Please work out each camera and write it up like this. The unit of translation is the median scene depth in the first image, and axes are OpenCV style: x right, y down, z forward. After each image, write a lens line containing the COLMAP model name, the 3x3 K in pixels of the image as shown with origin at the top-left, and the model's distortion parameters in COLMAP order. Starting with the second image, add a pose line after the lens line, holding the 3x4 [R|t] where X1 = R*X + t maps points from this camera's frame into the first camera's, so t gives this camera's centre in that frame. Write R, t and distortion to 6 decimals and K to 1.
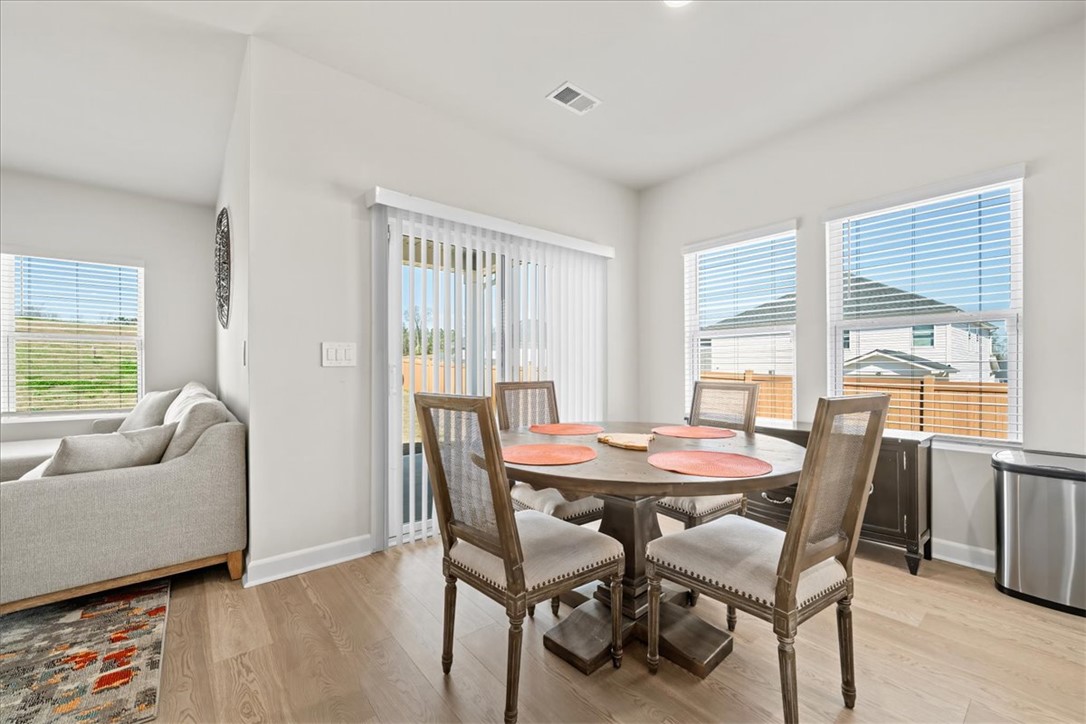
lens RADIAL K [[441.5, 0, 539.8], [0, 441.5, 368.0], [0, 0, 1]] dist [0.000692, 0.000079]
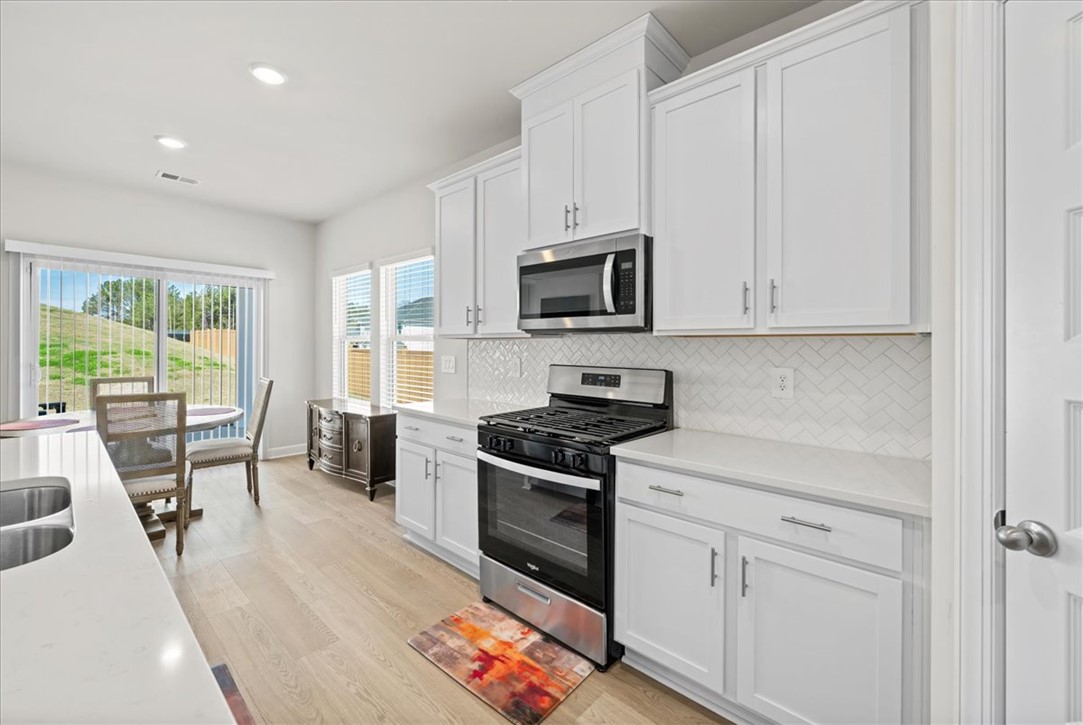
lens RADIAL K [[449.9, 0, 508.3], [0, 449.9, 349.3], [0, 0, 1]] dist [-0.000351, 0.000266]
pose [[0.994274, 0.011875, 0.106194, 1.182000], [-0.012367, 0.999916, 0.003974, -0.090703], [-0.106138, -0.005264, 0.994337, -0.668218]]
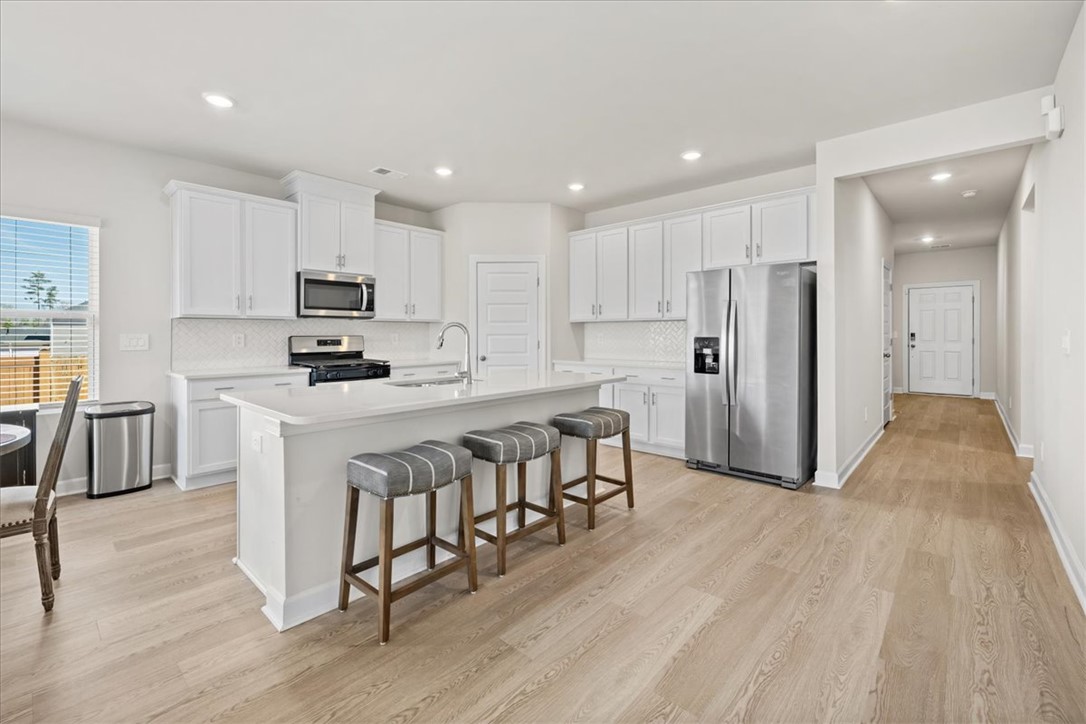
lens RADIAL K [[469.4, 0, 542.2], [0, 469.4, 330.3], [0, 0, 1]] dist [0.000017, 0.000009]
pose [[-0.152032, 0.009750, 0.988328, -0.729834], [0.003611, 0.999950, -0.009309, -0.050005], [-0.988369, 0.002154, -0.152059, -0.265615]]
